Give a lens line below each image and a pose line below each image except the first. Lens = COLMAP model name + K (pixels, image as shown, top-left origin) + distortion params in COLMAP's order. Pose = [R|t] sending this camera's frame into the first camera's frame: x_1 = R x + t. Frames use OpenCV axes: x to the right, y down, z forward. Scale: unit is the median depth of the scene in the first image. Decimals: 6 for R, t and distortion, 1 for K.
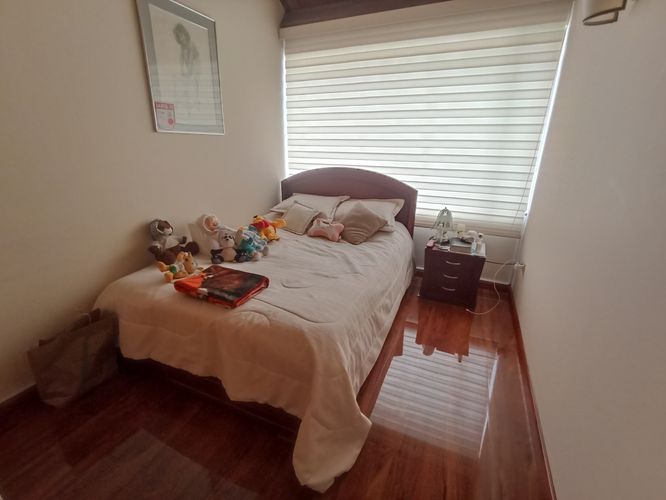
lens RADIAL K [[307.2, 0, 333.0], [0, 307.2, 250.0], [0, 0, 1]] dist [0.000190, -0.000315]
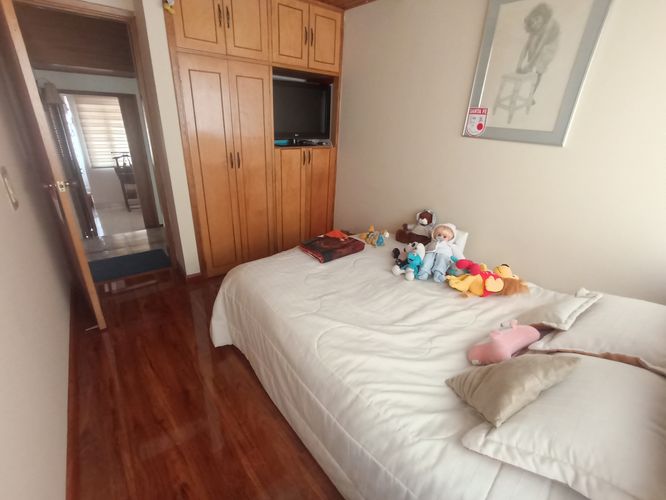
lens RADIAL K [[307.2, 0, 333.0], [0, 307.2, 250.0], [0, 0, 1]] dist [0.000190, -0.000315]
pose [[-0.469549, 0.326811, -0.820194, 0.607170], [-0.335289, 0.793375, 0.508073, -0.448820], [0.816765, 0.513567, -0.262952, 1.081615]]
